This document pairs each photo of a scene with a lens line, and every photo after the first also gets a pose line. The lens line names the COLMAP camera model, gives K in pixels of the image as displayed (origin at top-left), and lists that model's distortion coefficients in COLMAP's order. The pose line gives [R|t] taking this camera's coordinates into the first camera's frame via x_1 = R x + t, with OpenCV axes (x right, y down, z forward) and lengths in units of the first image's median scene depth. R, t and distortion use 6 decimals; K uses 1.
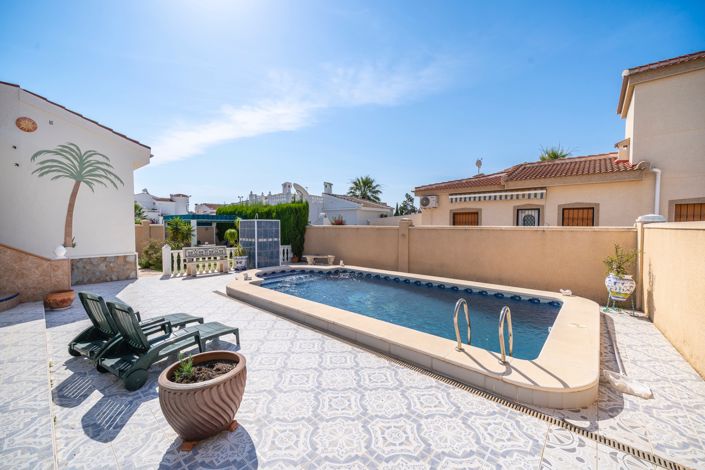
lens RADIAL K [[282.1, 0, 354.6], [0, 282.1, 227.9], [0, 0, 1]] dist [0.003745, 0.000085]
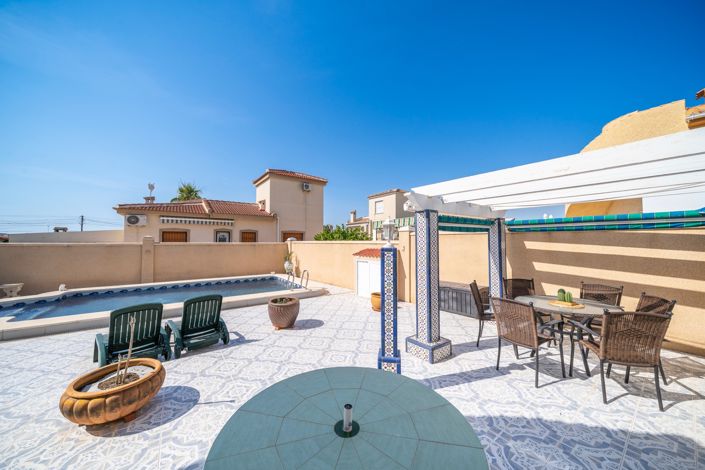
lens RADIAL K [[244.3, 0, 354.2], [0, 244.3, 238.1], [0, 0, 1]] dist [-0.002615, -0.000083]
pose [[0.204676, 0.009713, 0.978782, -0.648747], [0.007453, 0.999906, -0.011481, -0.008990], [-0.978801, 0.009645, 0.204584, -0.011836]]
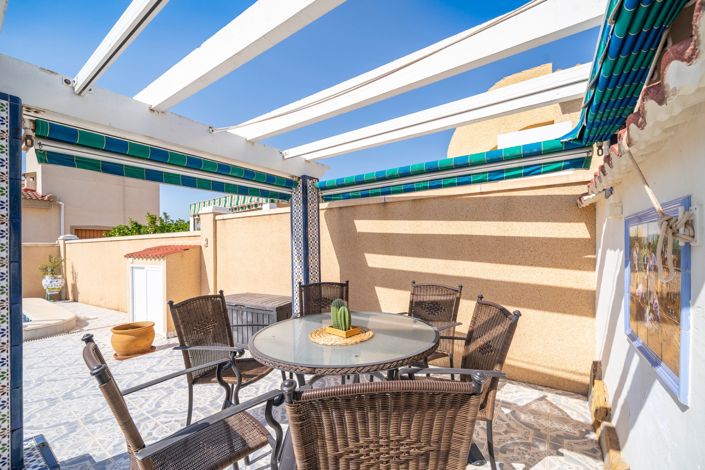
lens RADIAL K [[282.1, 0, 361.1], [0, 282.1, 251.3], [0, 0, 1]] dist [0.003745, 0.000085]
pose [[-0.130972, -0.017792, 0.991226, -0.425665], [0.020756, 0.999571, 0.020684, 0.027491], [-0.991169, 0.023283, -0.130546, -0.221887]]
